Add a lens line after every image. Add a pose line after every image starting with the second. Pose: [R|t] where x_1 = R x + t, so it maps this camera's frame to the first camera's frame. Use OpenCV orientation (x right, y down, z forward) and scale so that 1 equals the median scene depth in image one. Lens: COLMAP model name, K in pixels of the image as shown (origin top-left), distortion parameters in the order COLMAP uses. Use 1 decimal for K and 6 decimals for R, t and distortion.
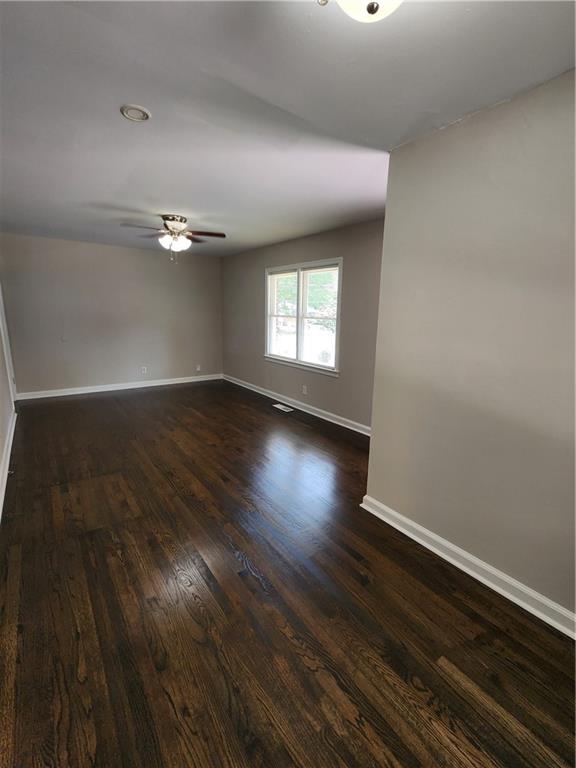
lens RADIAL K [[314.1, 0, 295.8], [0, 314.1, 378.8], [0, 0, 1]] dist [-0.001428, -0.000137]
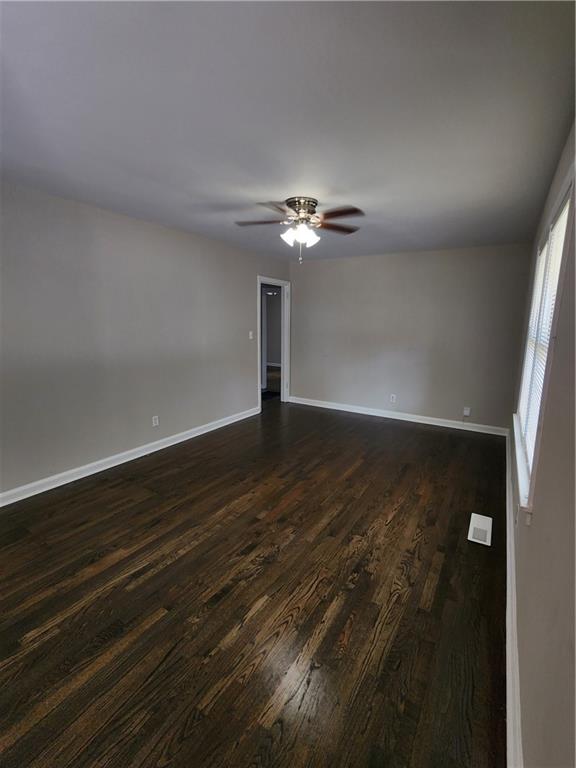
lens RADIAL K [[340.6, 0, 339.5], [0, 340.6, 382.2], [0, 0, 1]] dist [-0.001569, -0.000164]
pose [[0.412951, 0.142107, -0.899598, 0.453362], [-0.197283, 0.978257, 0.063971, -0.171833], [0.889129, 0.151059, 0.432008, 0.831296]]
